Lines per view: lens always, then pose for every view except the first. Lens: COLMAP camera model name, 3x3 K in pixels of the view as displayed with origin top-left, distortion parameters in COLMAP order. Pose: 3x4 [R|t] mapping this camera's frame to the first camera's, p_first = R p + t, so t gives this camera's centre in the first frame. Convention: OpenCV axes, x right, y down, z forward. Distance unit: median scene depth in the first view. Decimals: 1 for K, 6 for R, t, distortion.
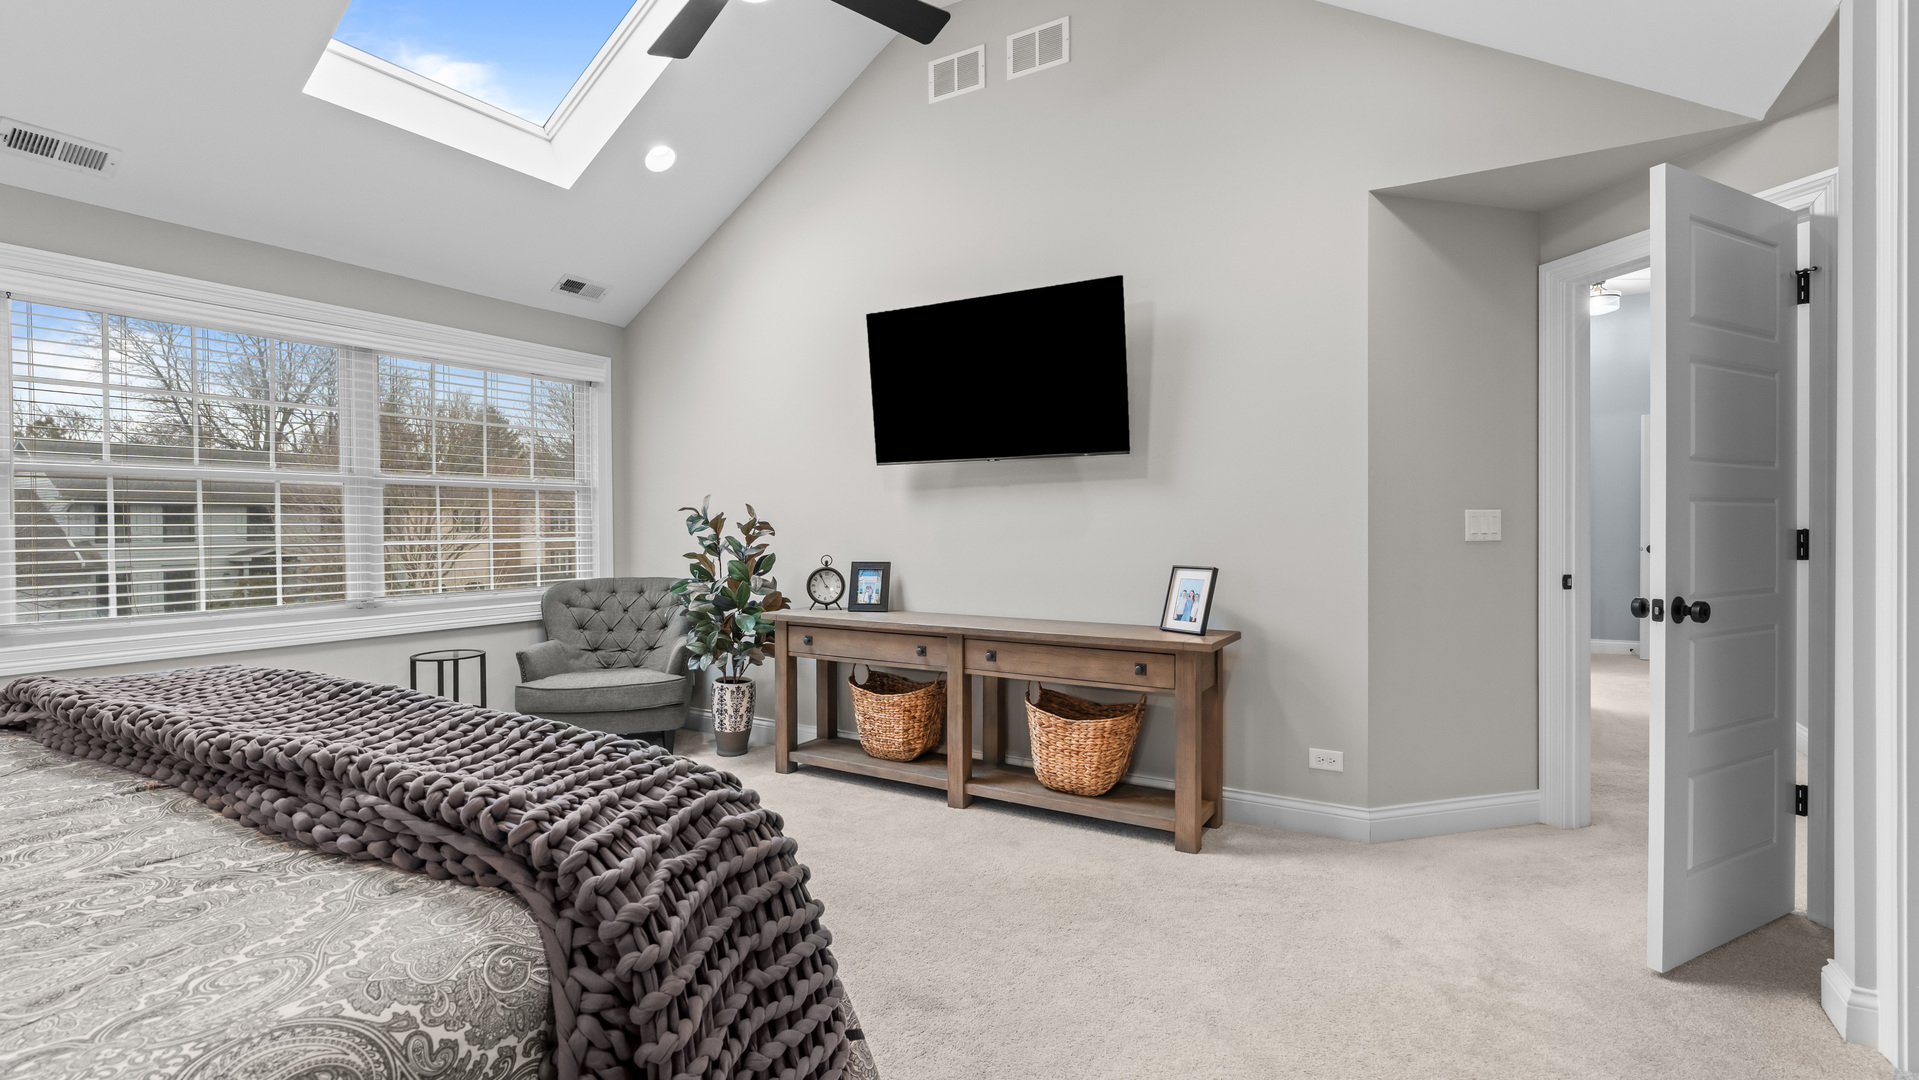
lens RADIAL K [[859.1, 0, 956.6], [0, 859.1, 545.5], [0, 0, 1]] dist [-0.006048, -0.000094]
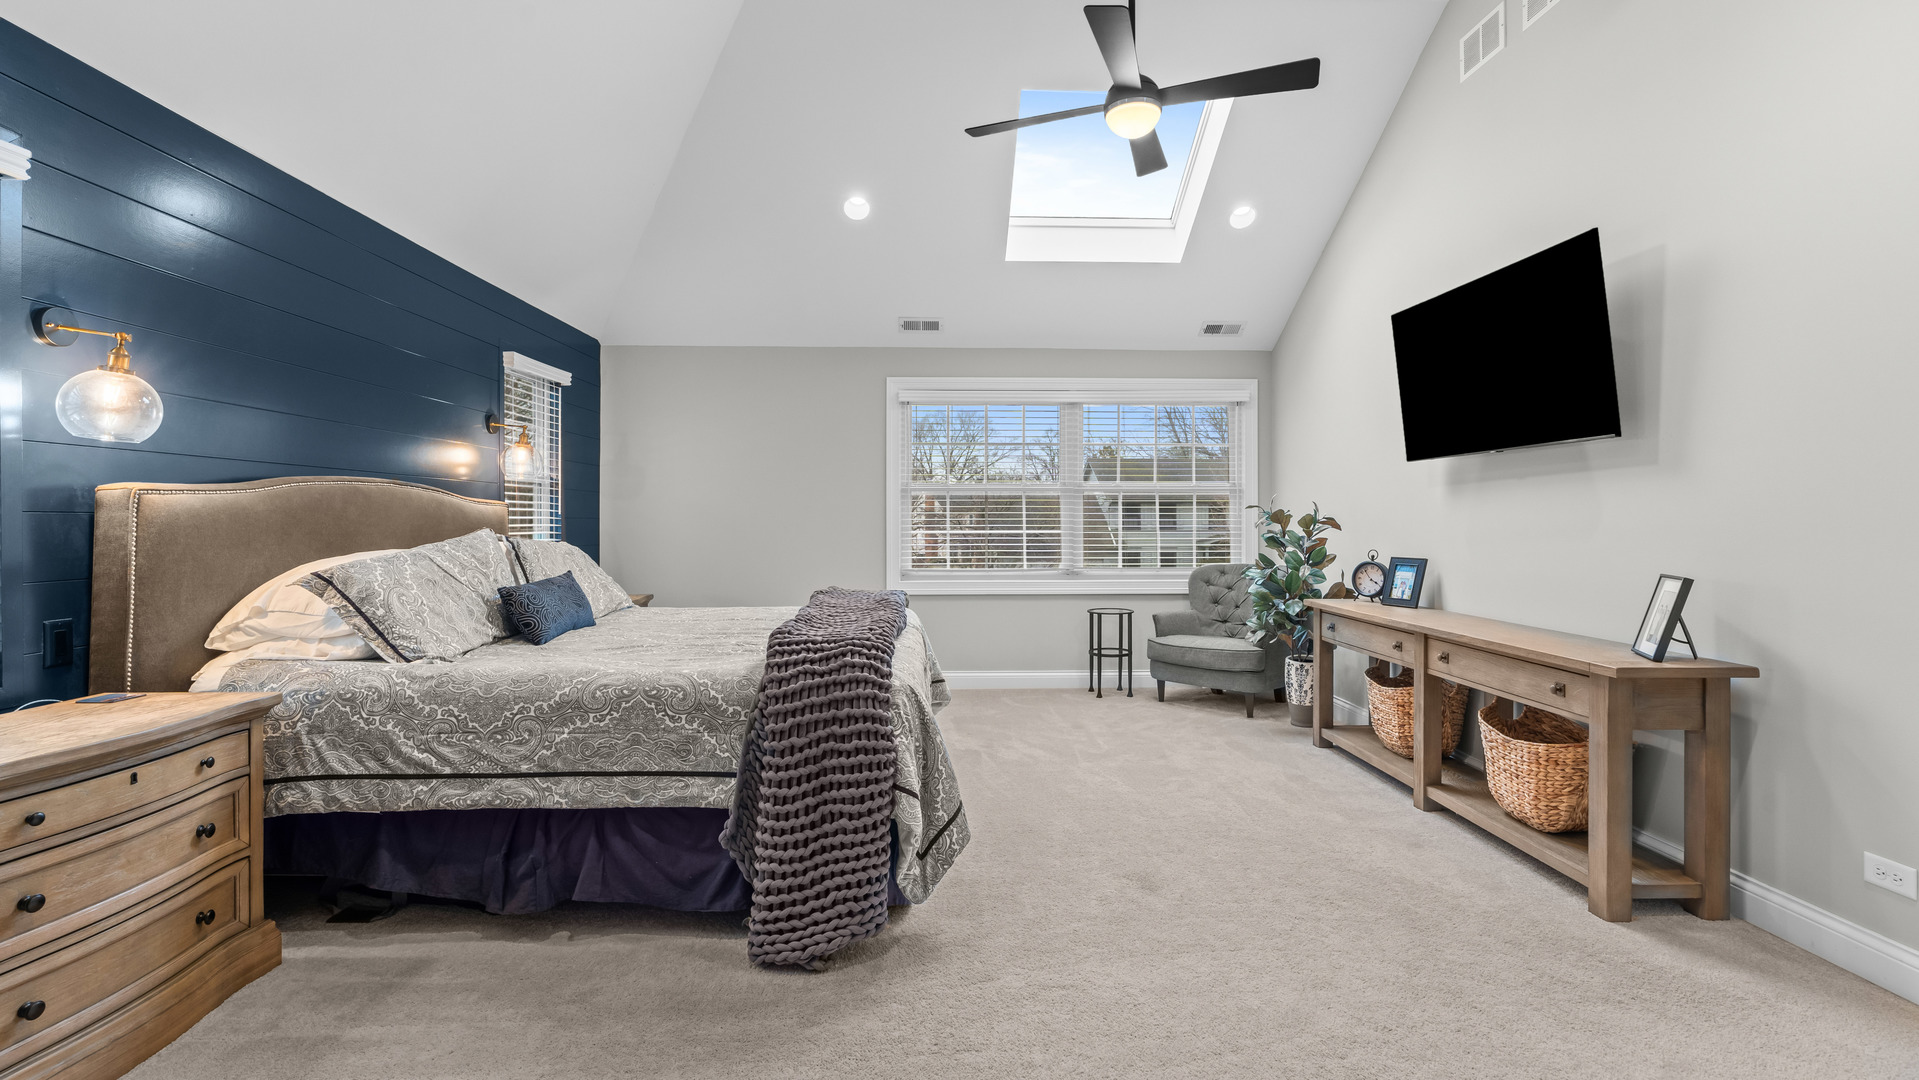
lens RADIAL K [[855.4, 0, 961.9], [0, 855.4, 531.2], [0, 0, 1]] dist [-0.006698, 0.000149]
pose [[0.543505, 0.015038, -0.839271, 0.477971], [-0.023377, 0.999723, 0.002774, -0.002654], [0.839081, 0.018112, 0.543705, 0.021312]]
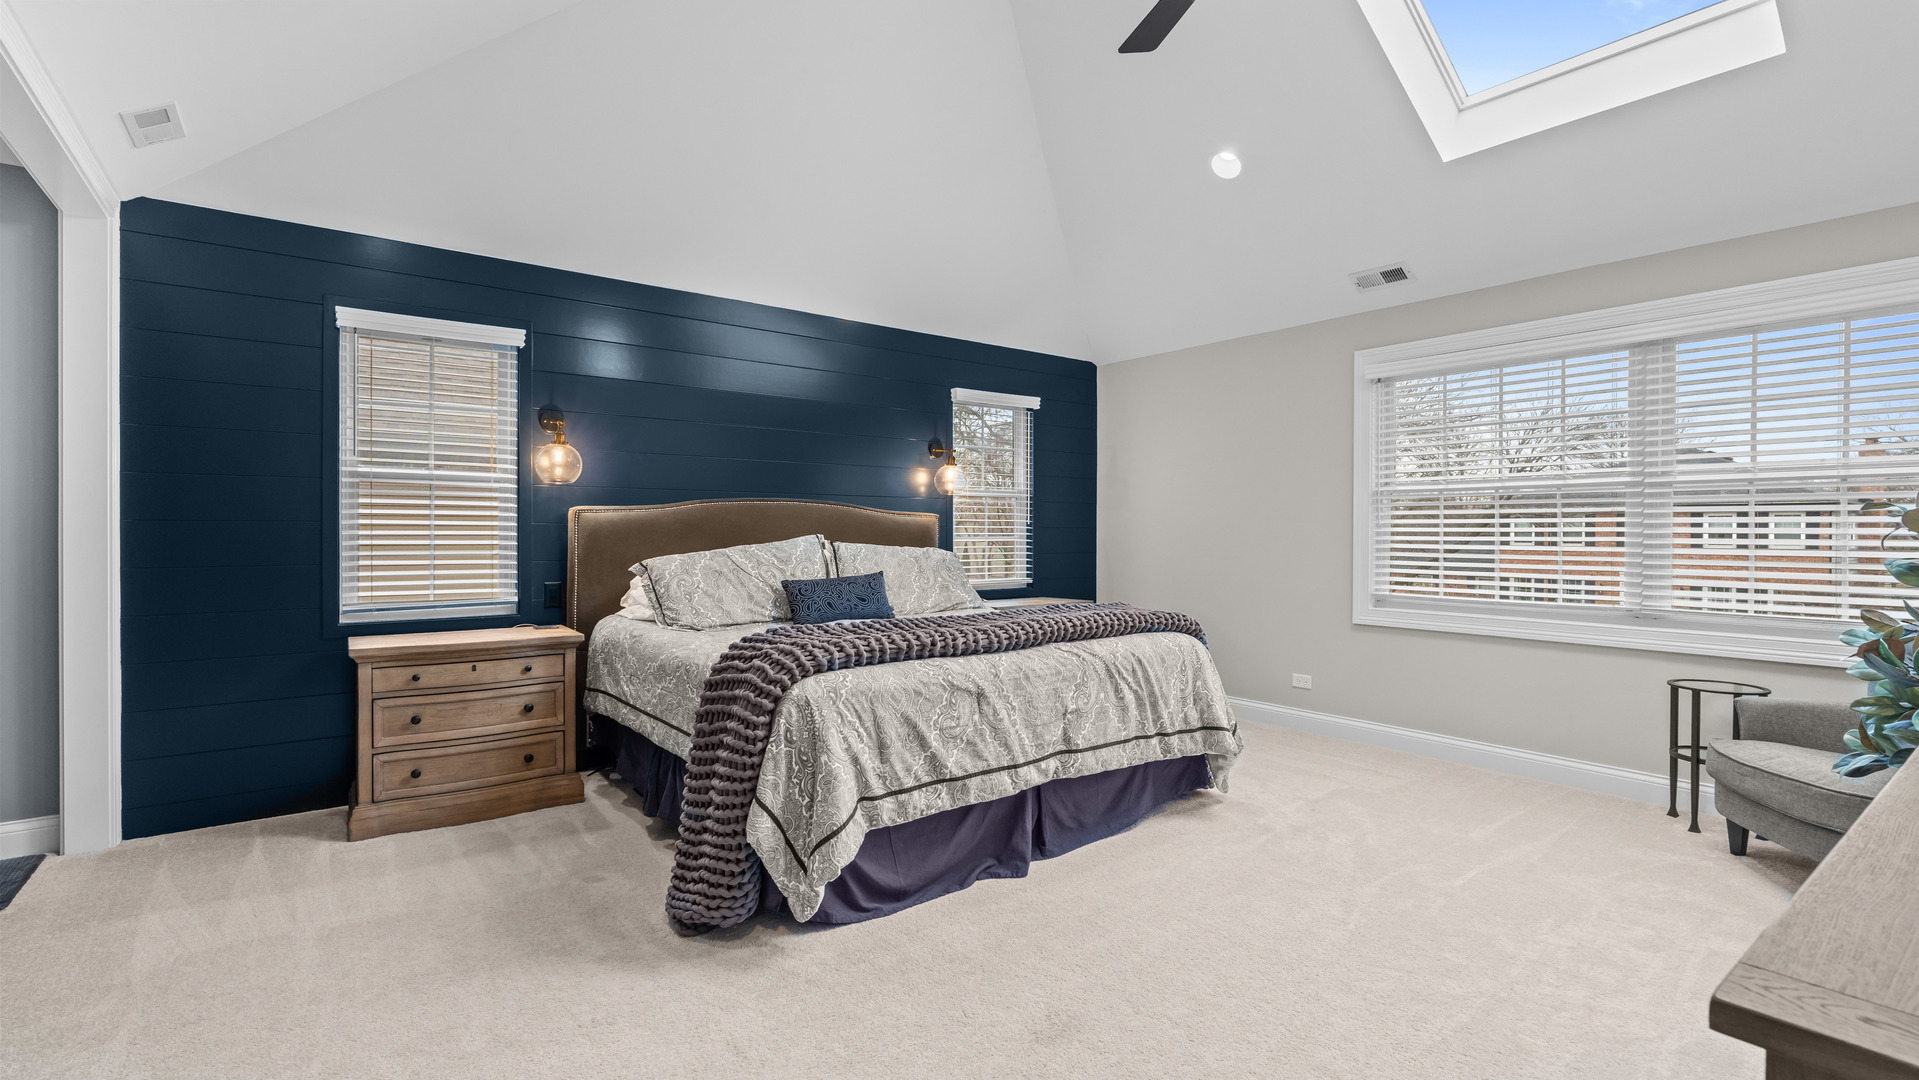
lens RADIAL K [[862.6, 0, 960.6], [0, 862.6, 528.6], [0, 0, 1]] dist [-0.002962, 0.000554]
pose [[-0.365304, 0.004020, -0.930880, 0.472117], [-0.025957, 0.999558, 0.014503, -0.021131], [0.930526, 0.029461, -0.365038, 0.663422]]
